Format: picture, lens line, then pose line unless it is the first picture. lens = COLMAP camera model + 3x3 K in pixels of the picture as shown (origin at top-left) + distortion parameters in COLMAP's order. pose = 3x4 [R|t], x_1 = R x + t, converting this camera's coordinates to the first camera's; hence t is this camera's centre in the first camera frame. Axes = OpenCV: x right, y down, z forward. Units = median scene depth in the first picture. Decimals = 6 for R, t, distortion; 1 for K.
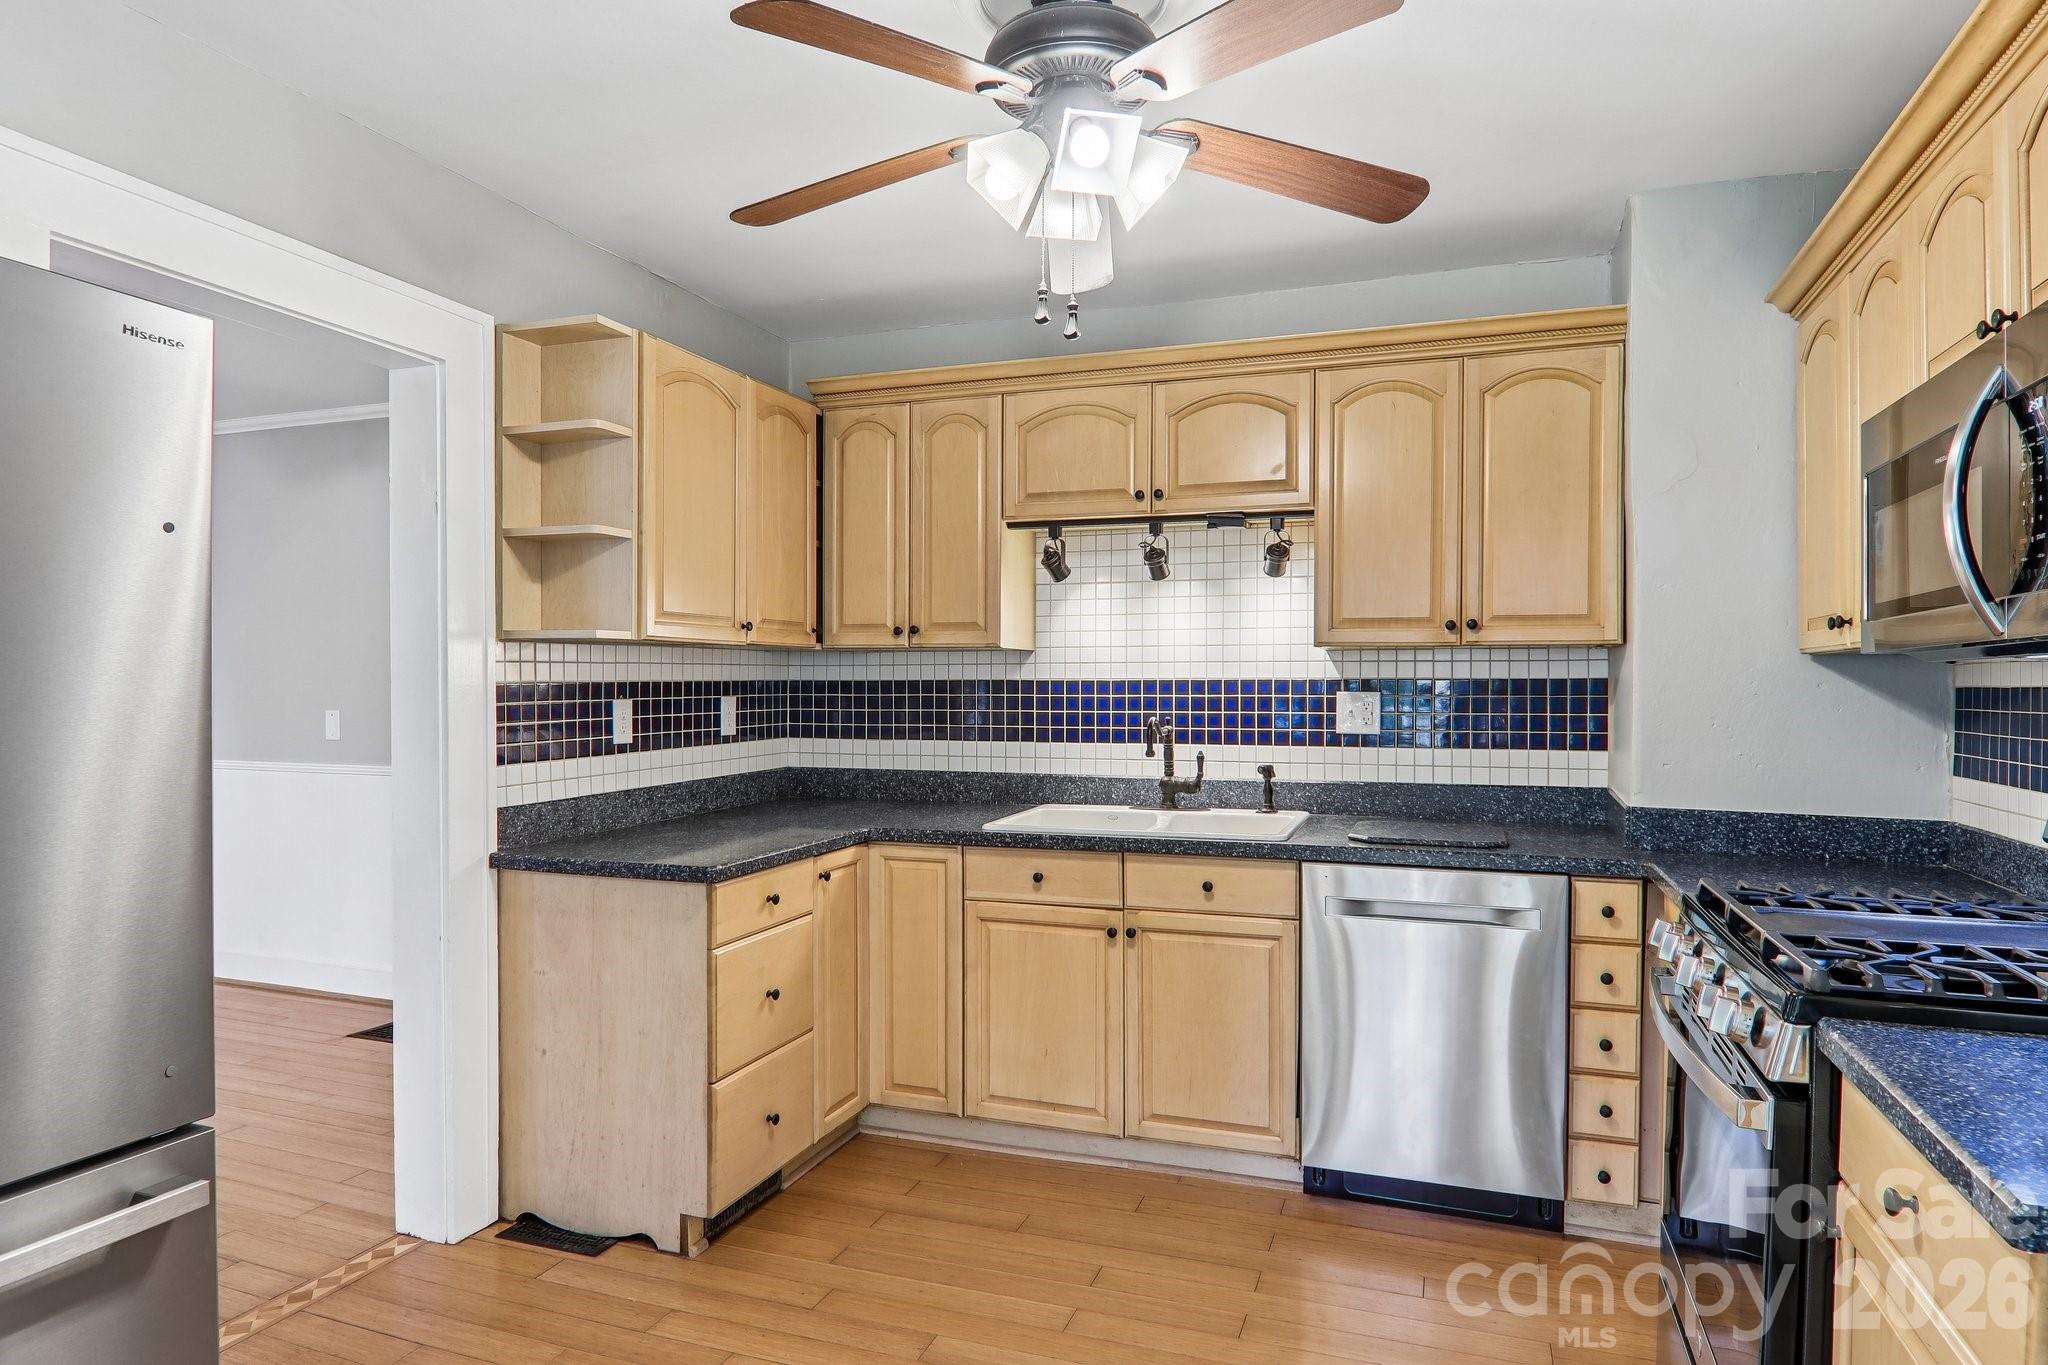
lens RADIAL K [[1128.6, 0, 1046.1], [0, 1128.6, 695.4], [0, 0, 1]] dist [0.004124, -0.015741]
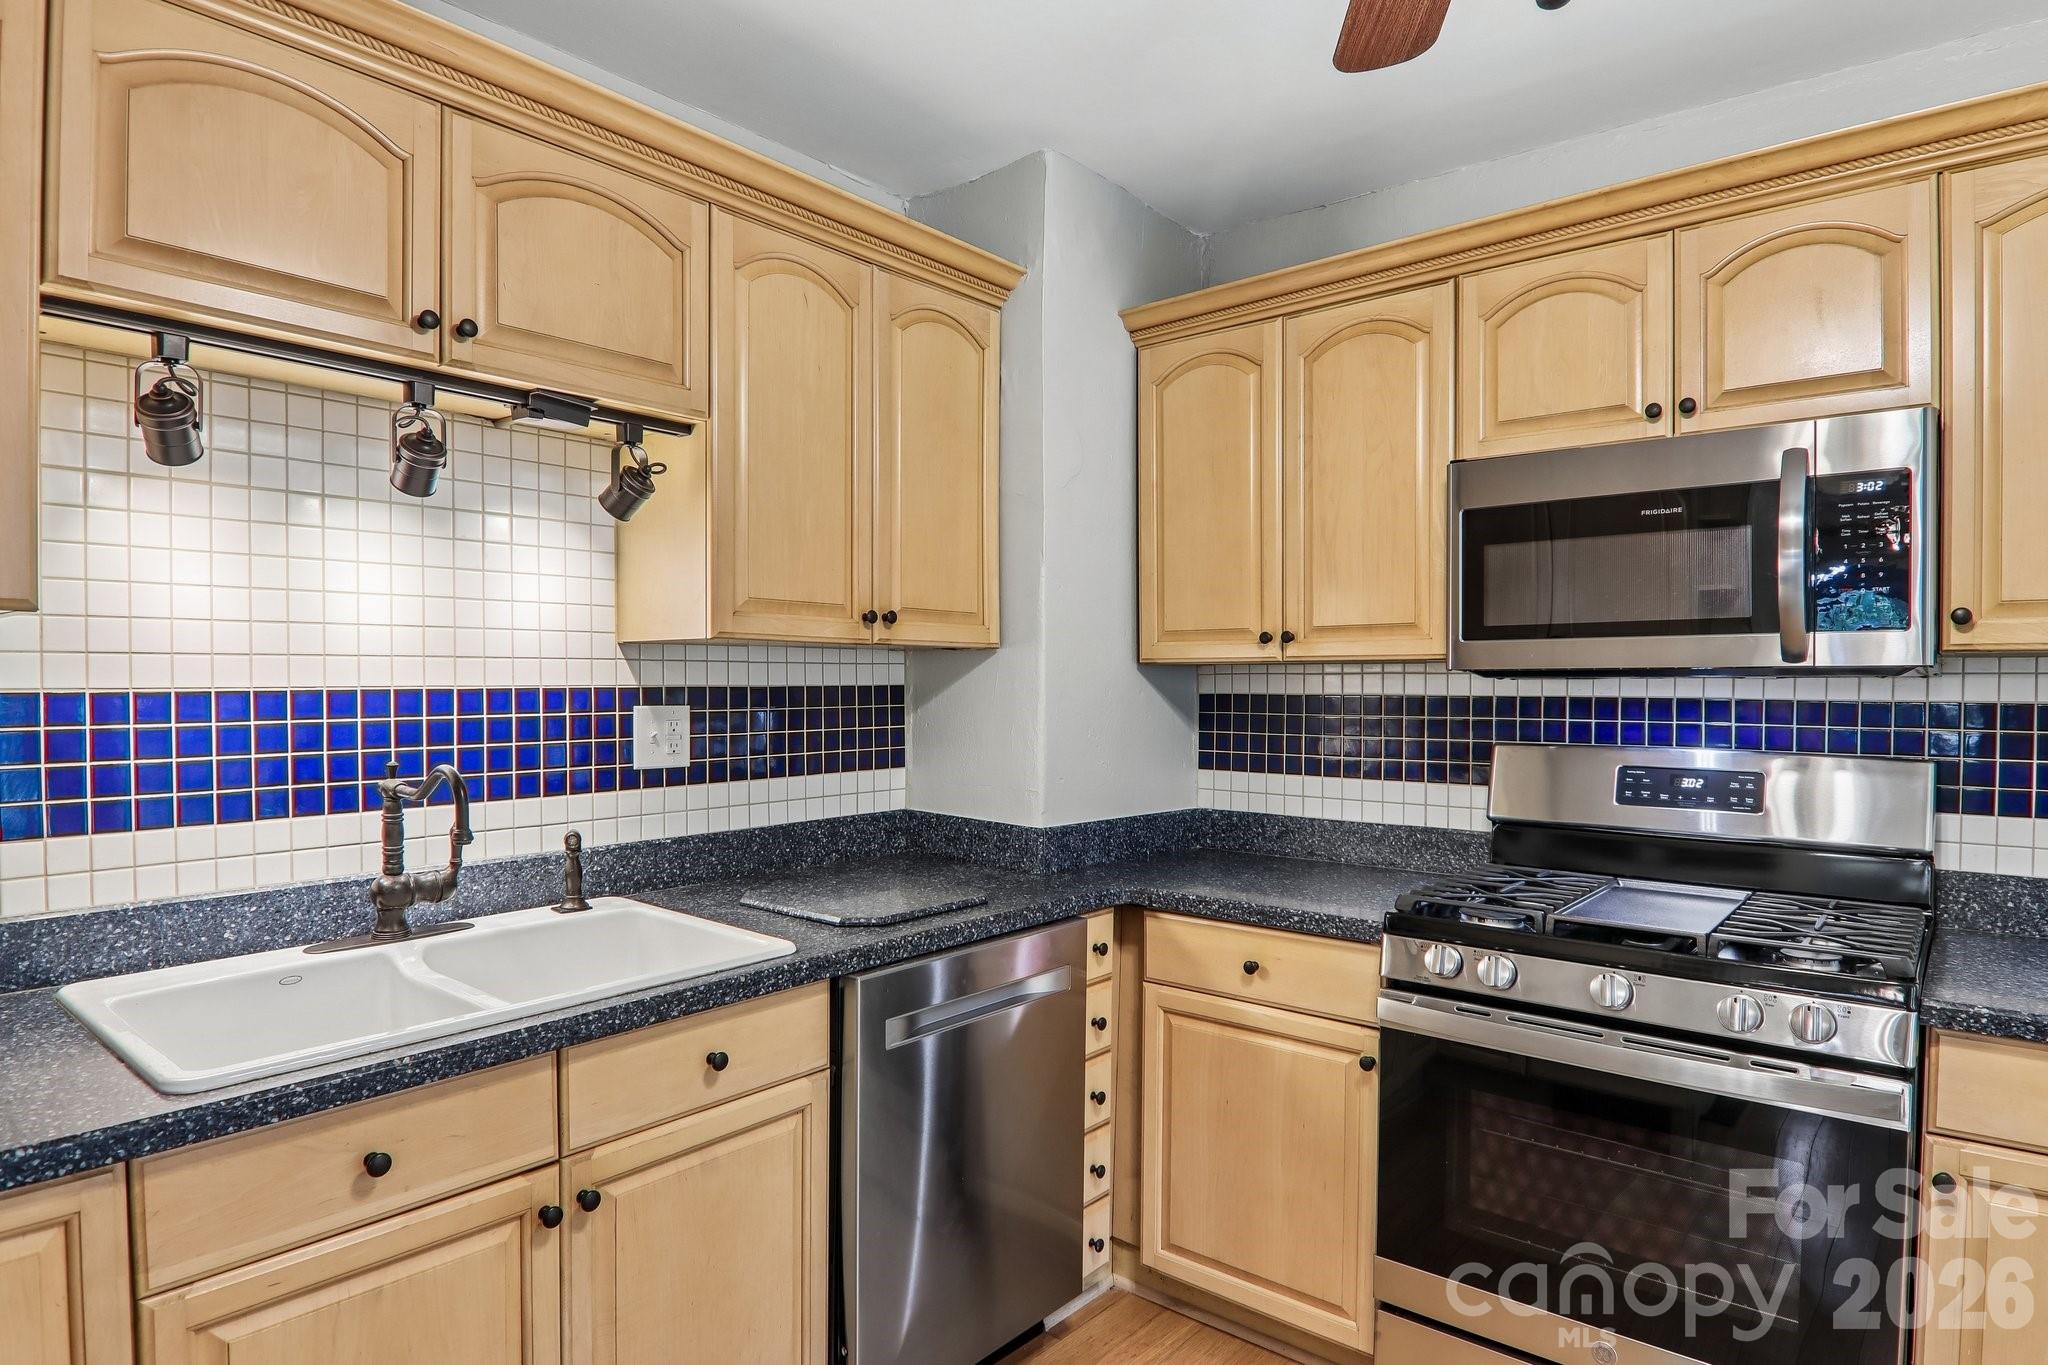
lens RADIAL K [[1145.1, 0, 1013.7], [0, 1145.1, 698.3], [0, 0, 1]] dist [0.003451, -0.019555]
pose [[0.373038, -0.016431, 0.927670, -0.297400], [0.007925, 0.999863, 0.014523, -0.016754], [-0.927782, 0.001934, 0.373118, 0.587488]]
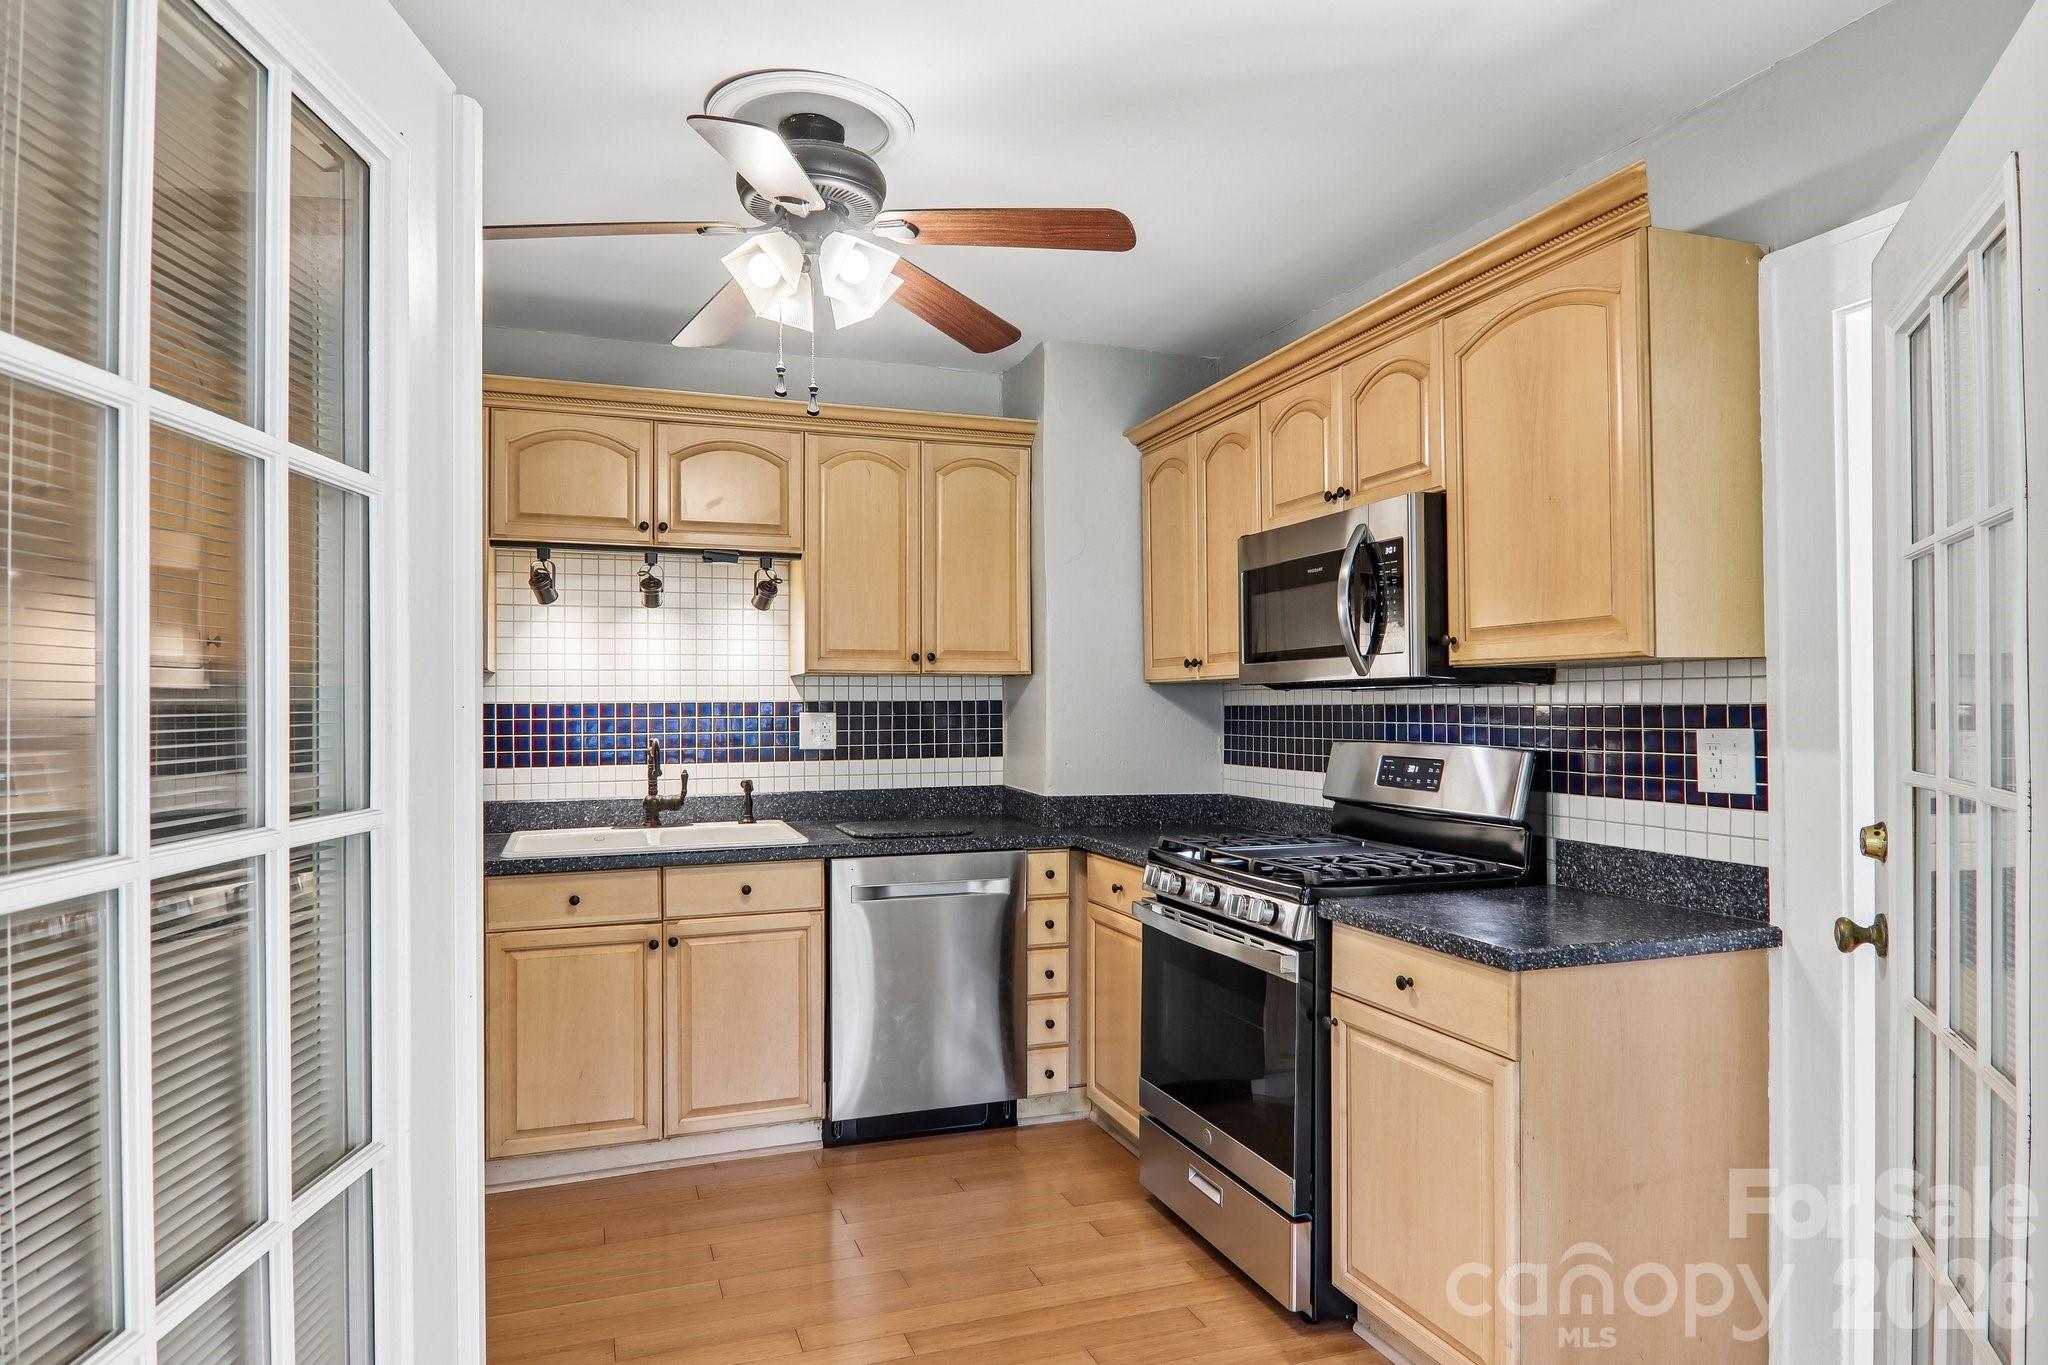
lens RADIAL K [[1158.5, 0, 979.0], [0, 1158.5, 695.9], [0, 0, 1]] dist [-0.001395, -0.000965]
pose [[0.794196, -0.000232, 0.607661, -0.330212], [0.011794, 0.999817, -0.015032, -0.000517], [-0.607547, 0.019105, 0.794054, -0.038677]]
